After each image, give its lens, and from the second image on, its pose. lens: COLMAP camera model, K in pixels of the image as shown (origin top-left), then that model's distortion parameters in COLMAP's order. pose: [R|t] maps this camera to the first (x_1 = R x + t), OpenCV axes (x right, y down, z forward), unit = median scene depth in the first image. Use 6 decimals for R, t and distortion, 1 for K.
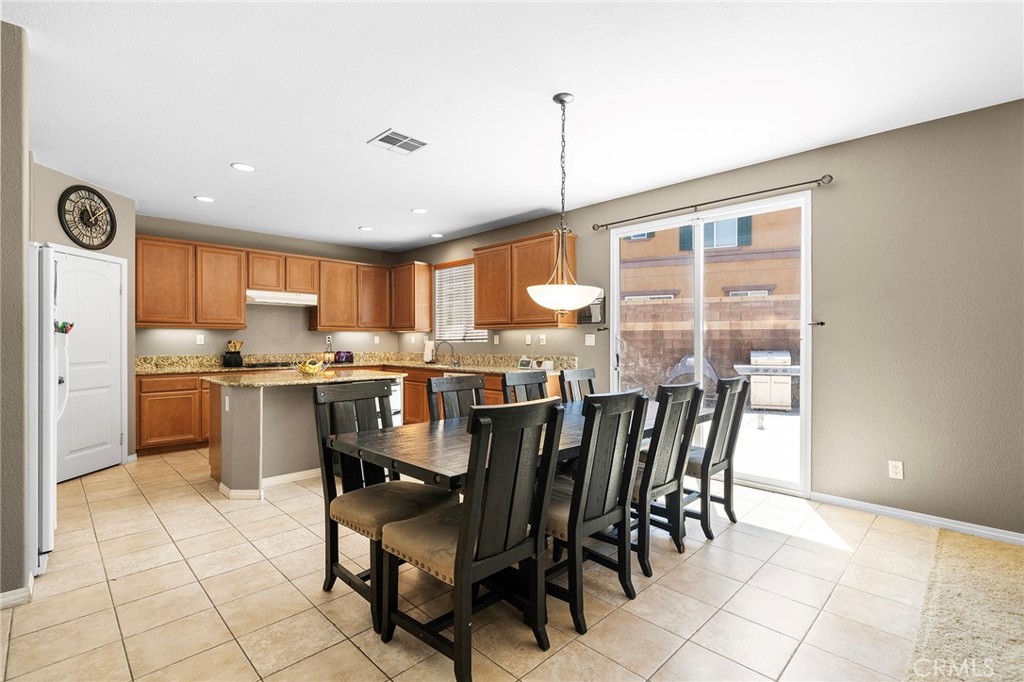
lens RADIAL K [[470.8, 0, 510.3], [0, 470.8, 340.8], [0, 0, 1]] dist [0.001369, 0.000128]
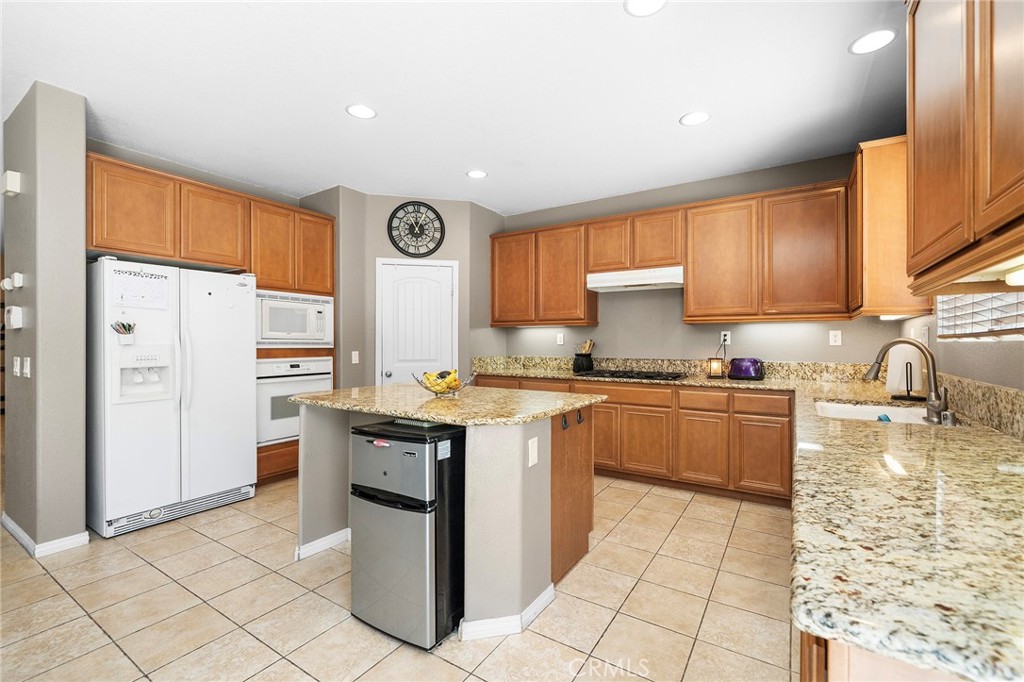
lens RADIAL K [[443.3, 0, 506.8], [0, 443.3, 343.0], [0, 0, 1]] dist [0.000554, 0.000230]
pose [[0.211536, 0.002508, -0.977367, 0.129769], [0.000540, 0.999996, 0.002682, 0.002588], [0.977370, -0.001095, 0.211533, 0.762816]]
